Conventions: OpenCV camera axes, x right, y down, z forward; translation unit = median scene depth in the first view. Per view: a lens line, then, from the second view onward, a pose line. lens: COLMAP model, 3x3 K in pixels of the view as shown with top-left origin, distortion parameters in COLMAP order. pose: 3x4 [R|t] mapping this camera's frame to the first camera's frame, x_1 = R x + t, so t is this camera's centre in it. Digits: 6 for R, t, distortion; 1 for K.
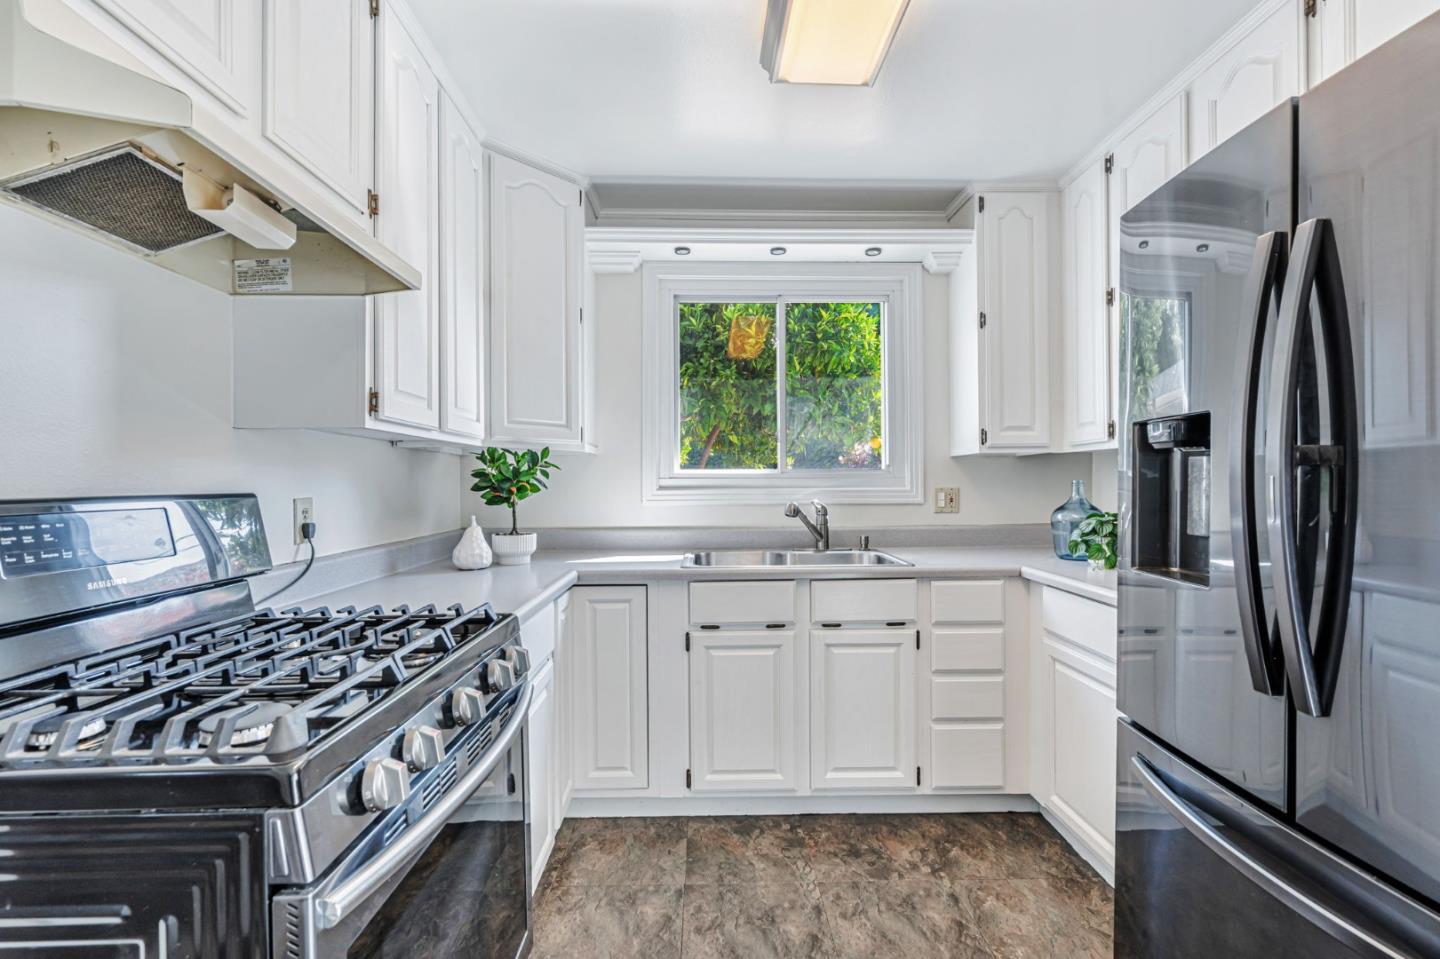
lens RADIAL K [[646.7, 0, 720.5], [0, 646.7, 480.6], [0, 0, 1]] dist [-0.002174, 0.001643]
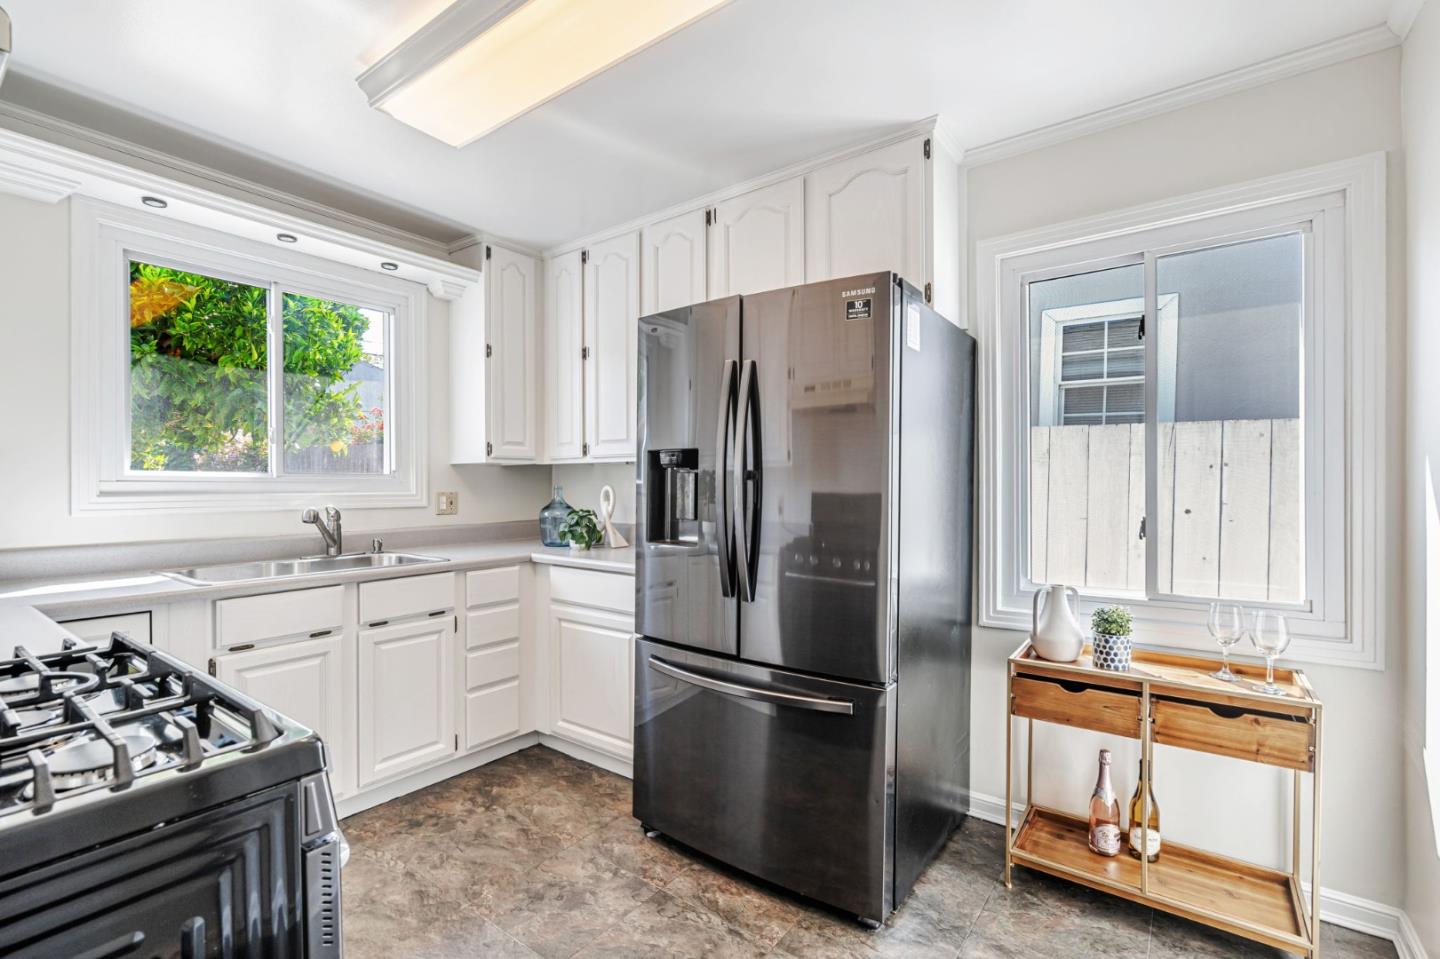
lens RADIAL K [[646.7, 0, 718.5], [0, 646.7, 486.4], [0, 0, 1]] dist [-0.002174, 0.001643]
pose [[0.612390, 0.002802, 0.790551, -0.311451], [-0.004363, 0.999990, -0.000164, -0.000847], [-0.790544, -0.003349, 0.612396, -0.071280]]
